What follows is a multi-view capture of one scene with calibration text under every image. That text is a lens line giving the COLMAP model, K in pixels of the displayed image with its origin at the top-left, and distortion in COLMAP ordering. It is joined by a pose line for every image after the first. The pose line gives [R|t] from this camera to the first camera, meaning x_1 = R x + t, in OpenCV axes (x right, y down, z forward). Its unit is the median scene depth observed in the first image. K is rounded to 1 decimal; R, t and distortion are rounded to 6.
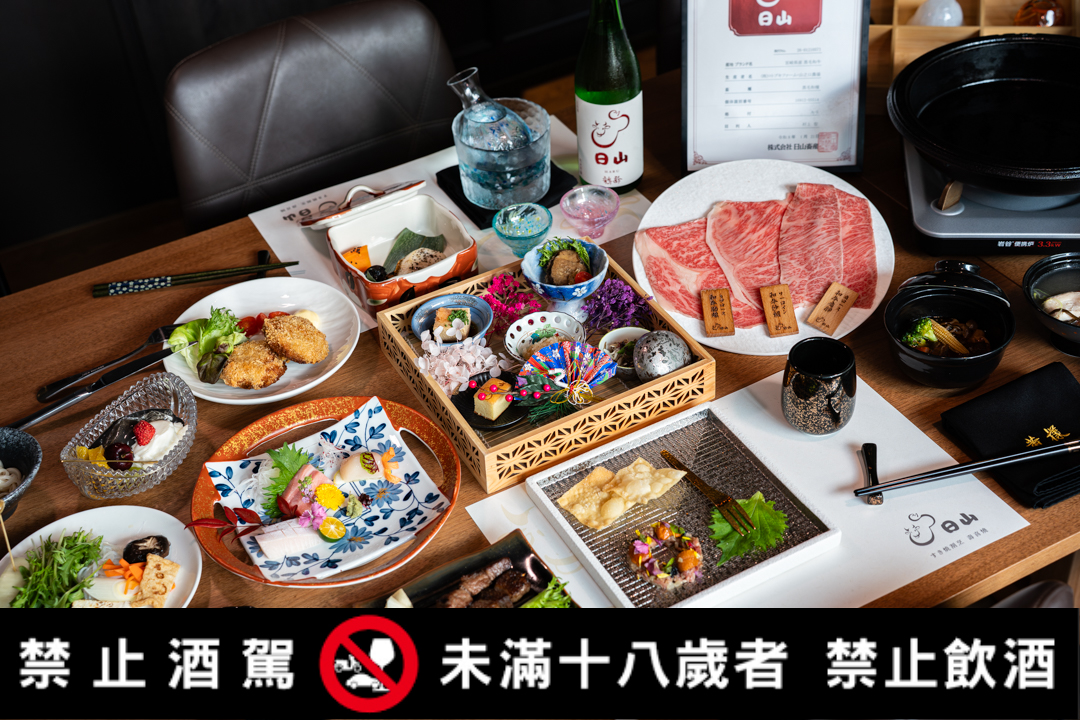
lens RADIAL K [[1401.3, 0, 540.0], [0, 1401.3, 360.0], [0, 0, 1]] dist [0.105490, 0.036552]
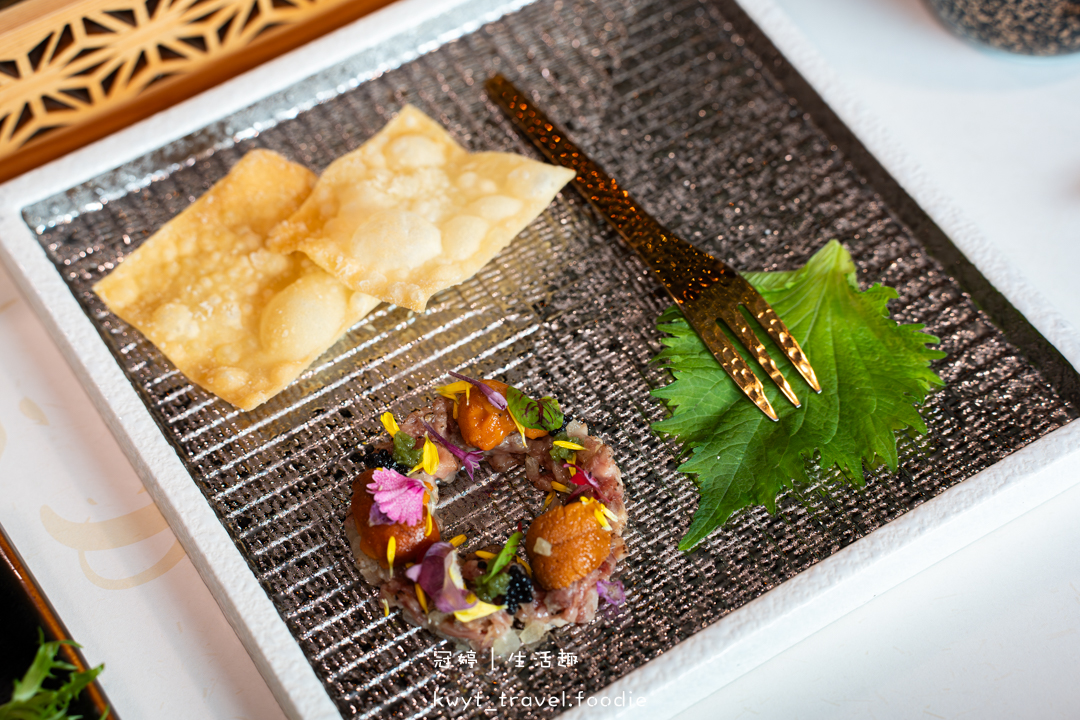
lens RADIAL K [[2474.1, 0, 540.0], [0, 2474.1, 360.0], [0, 0, 1]] dist [0.481825, 0.030522]
pose [[0.997440, -0.025252, 0.066902, 0.065623], [0.005669, 0.960554, 0.278035, -0.020189], [-0.071284, -0.276943, 0.958238, 0.535305]]
